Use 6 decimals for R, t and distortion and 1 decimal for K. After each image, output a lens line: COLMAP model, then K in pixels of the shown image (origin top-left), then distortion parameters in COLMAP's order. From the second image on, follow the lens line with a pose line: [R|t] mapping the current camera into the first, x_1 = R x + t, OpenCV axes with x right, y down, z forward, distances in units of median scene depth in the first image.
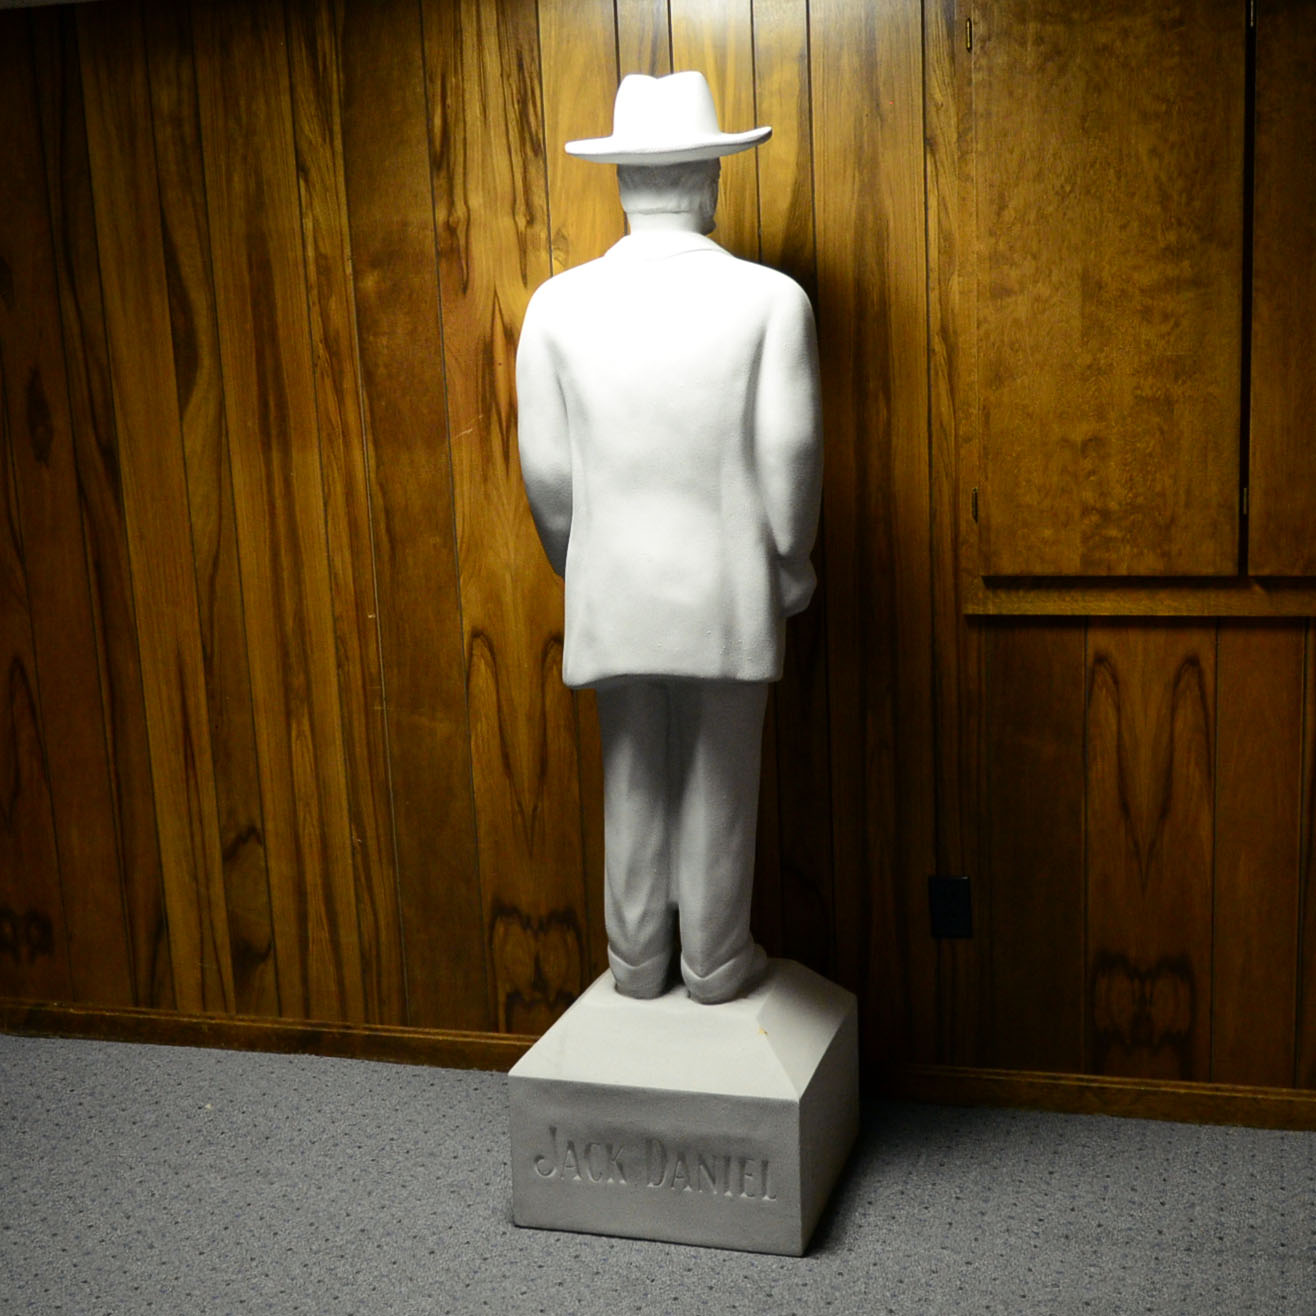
lens RADIAL K [[1950.5, 0, 657.8], [0, 1950.5, 657.0], [0, 0, 1]] dist [-0.011487, 0.000000]
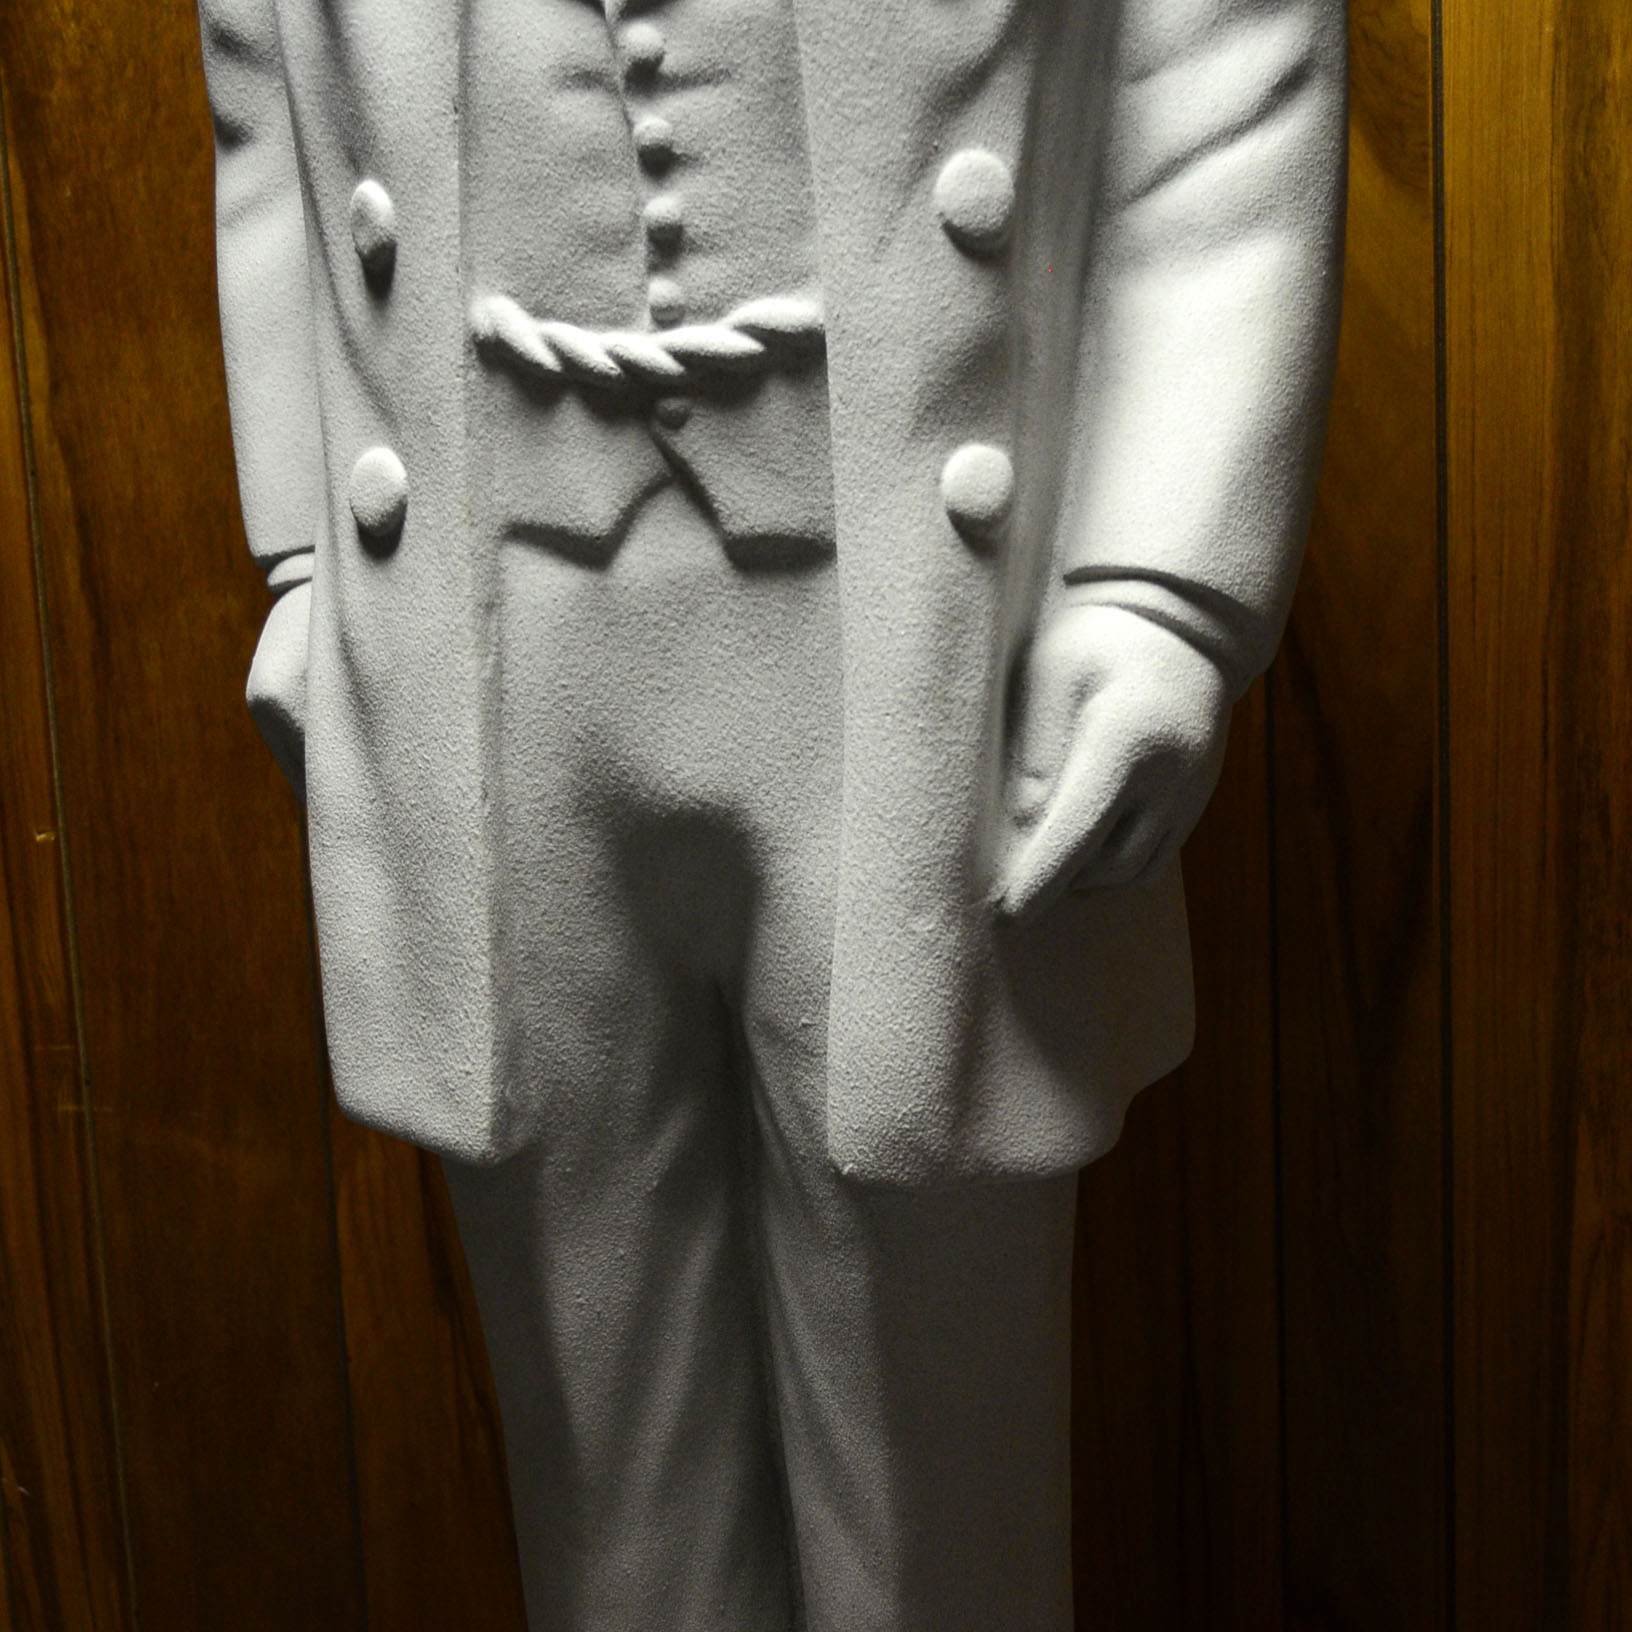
lens RADIAL K [[2708.4, 0, 824.0], [0, 2708.4, 821.2], [0, 0, 1]] dist [-0.020294, 0.000000]
pose [[0.999852, -0.001854, 0.017120, -0.021178], [0.002609, 0.999019, -0.044197, -0.002892], [-0.017021, 0.044235, 0.998876, 0.564075]]
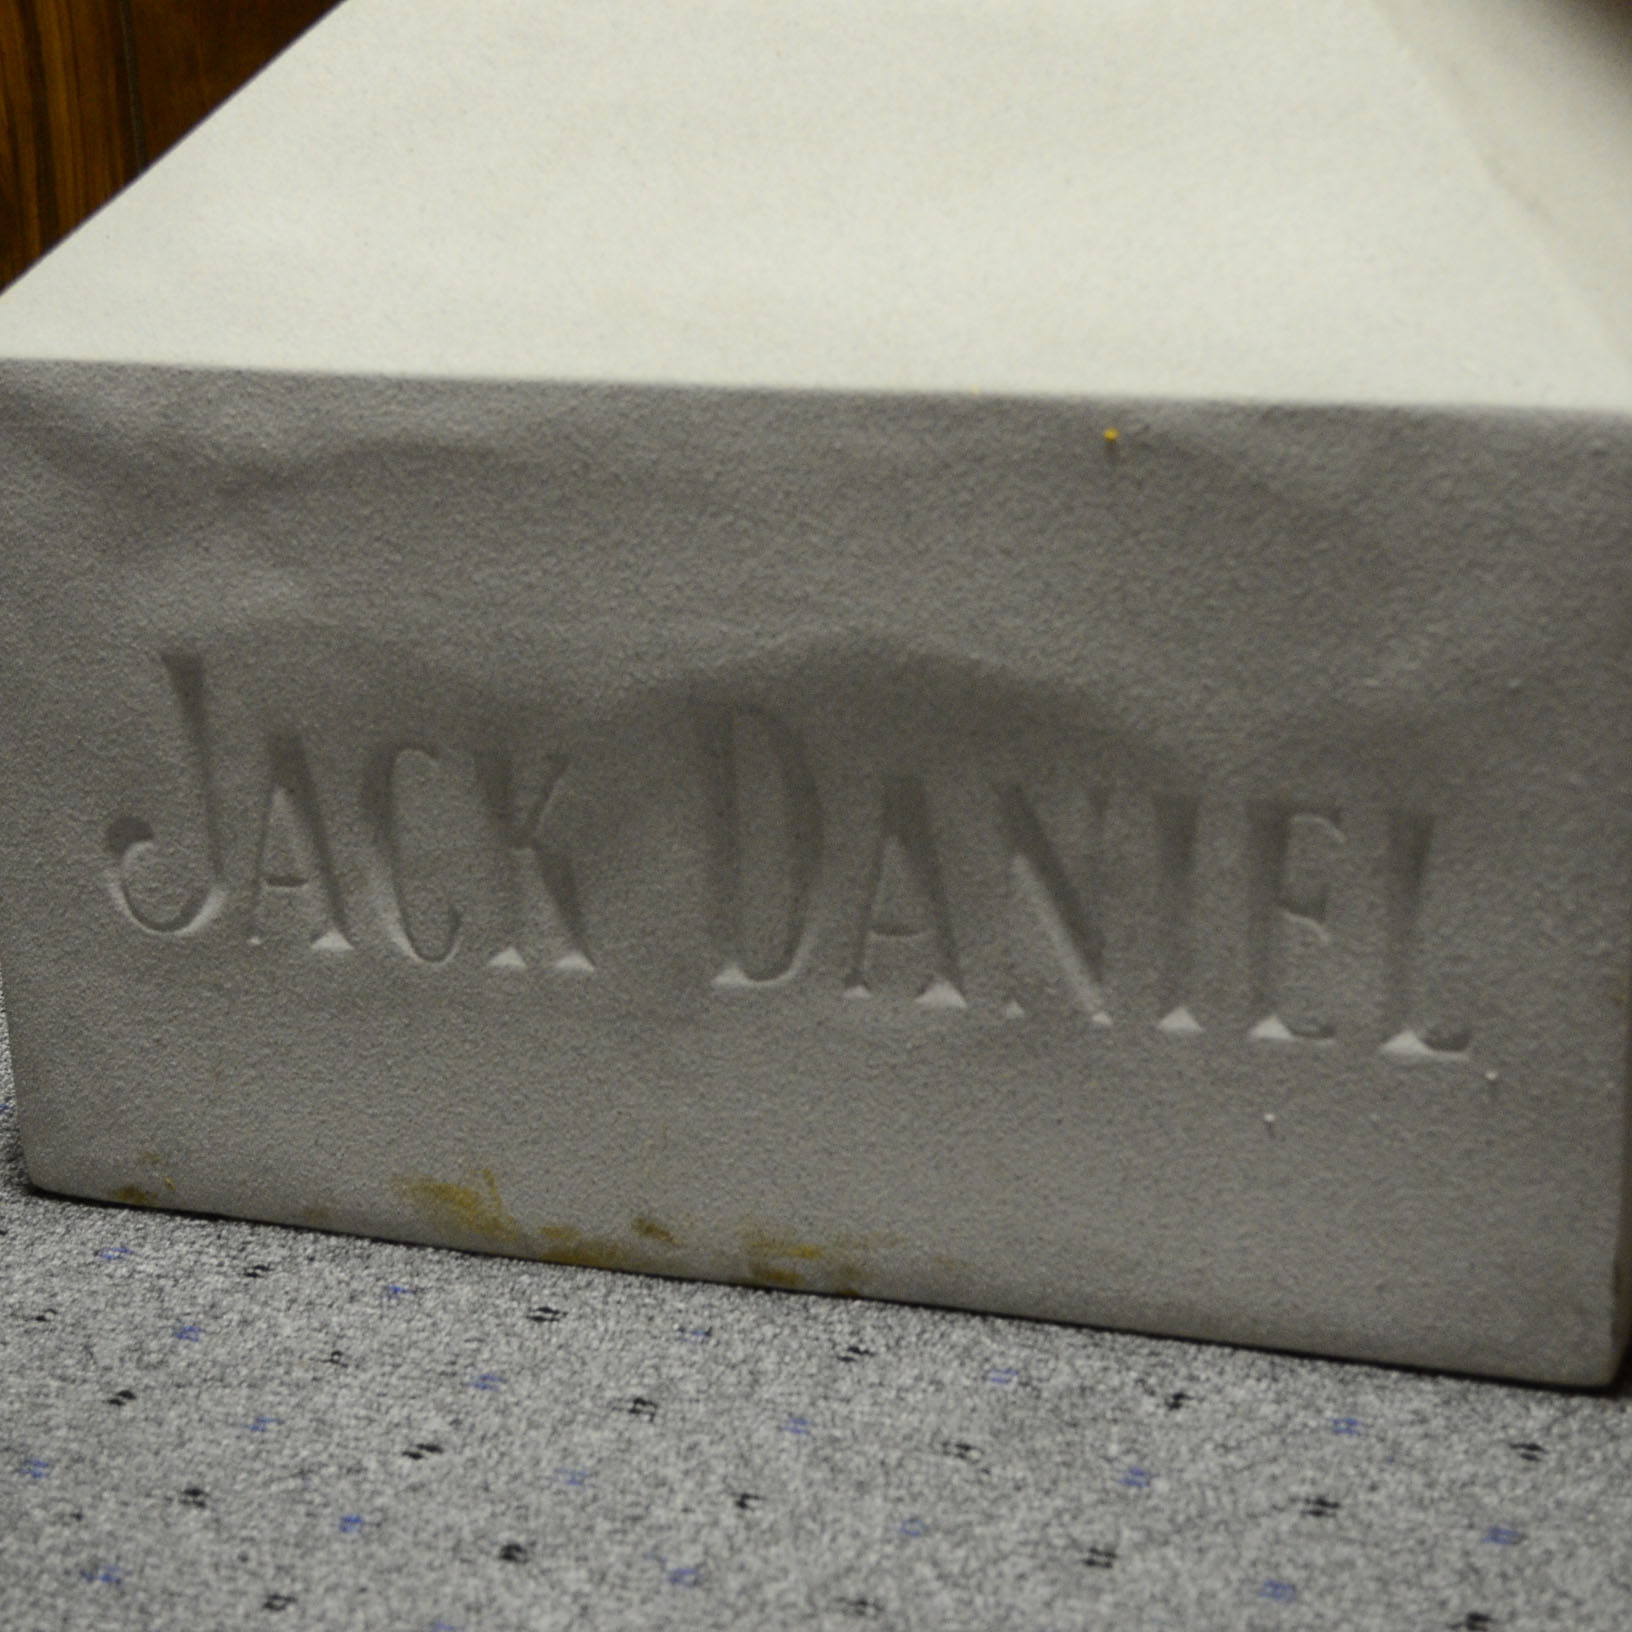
lens RADIAL K [[3477.8, 0, 806.8], [0, 3477.8, 811.8], [0, 0, 1]] dist [-0.020461, 0.000000]
pose [[0.997891, 0.017874, -0.062408, -0.014429], [-0.010320, 0.992802, 0.119326, 0.199074], [0.064092, -0.118430, 0.990892, 0.600347]]
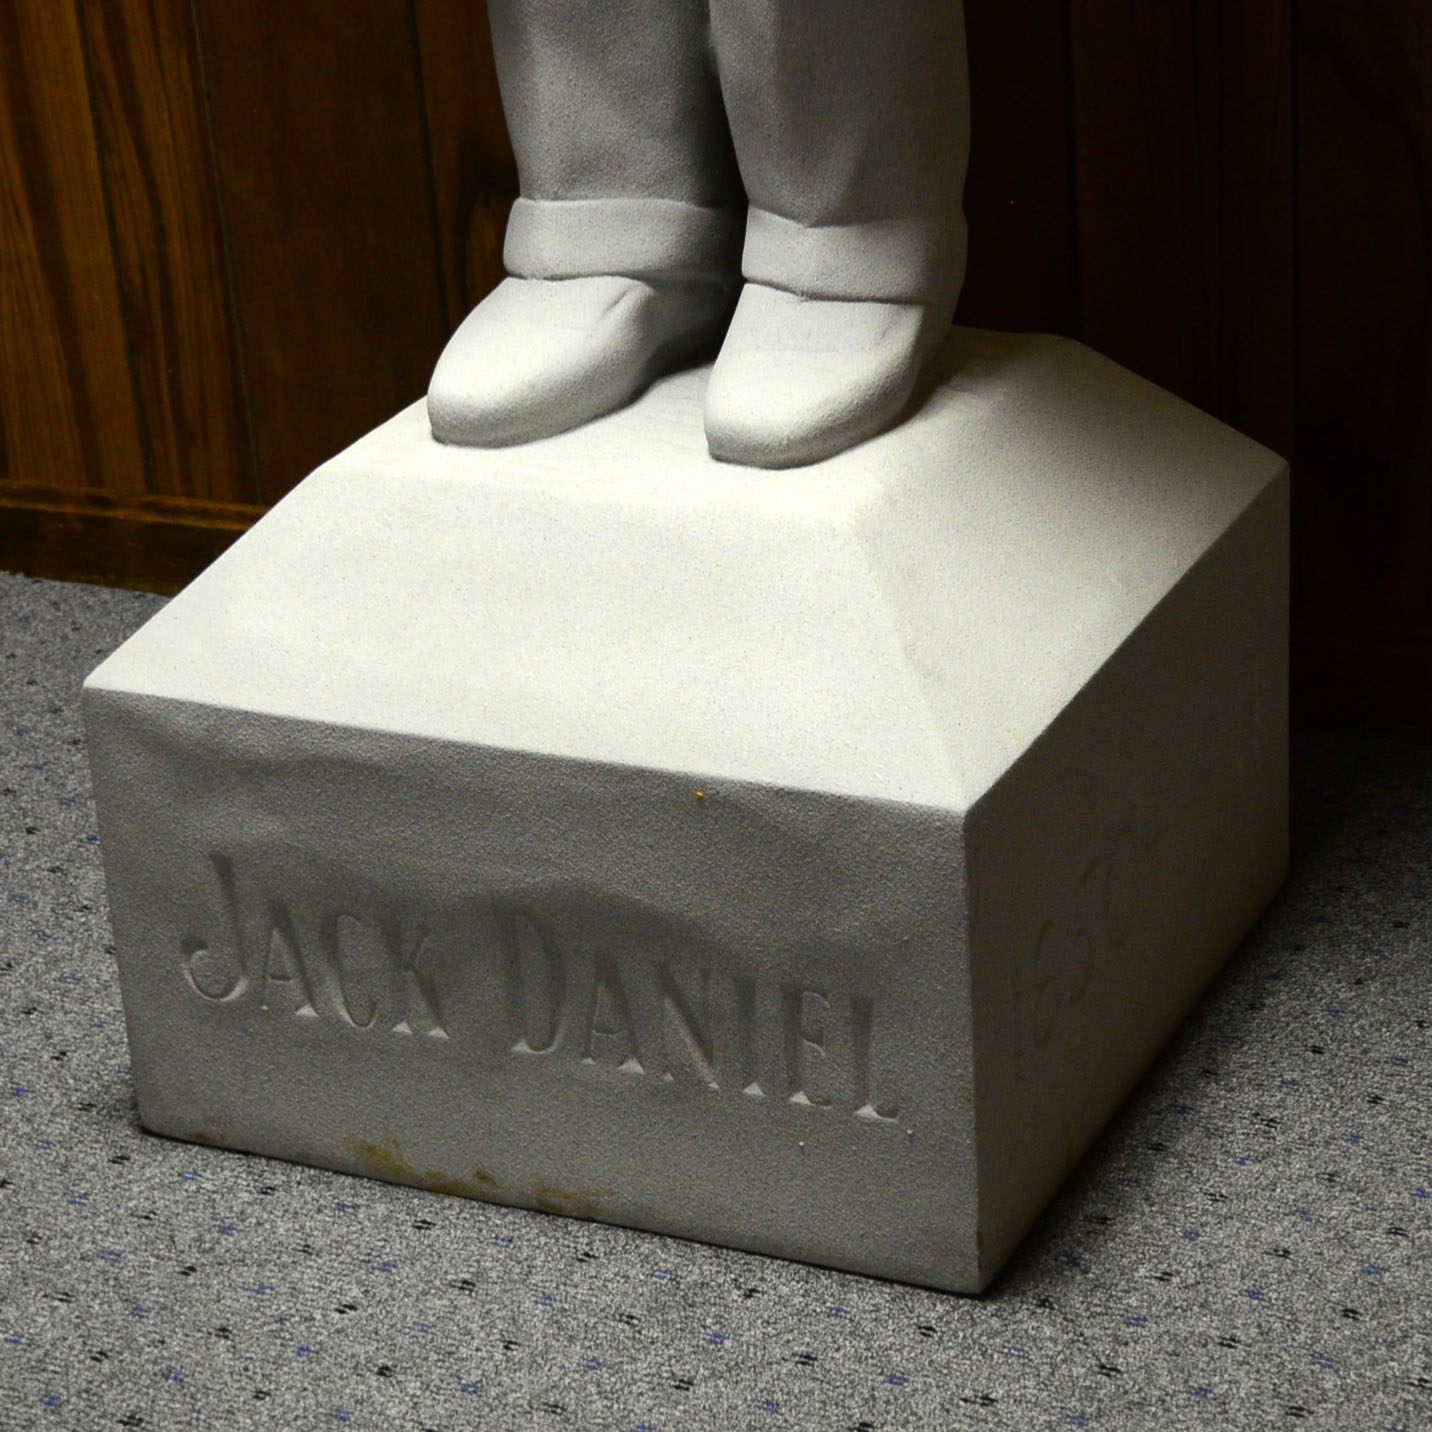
lens RADIAL K [[3754.7, 0, 737.5], [0, 3754.7, 753.8], [0, 0, 1]] dist [-0.008307, 0.000000]
pose [[0.988989, 0.040046, -0.142469, 0.067395], [-0.005618, 0.972158, 0.234261, 0.079184], [0.147883, -0.230881, 0.961678, 0.372213]]
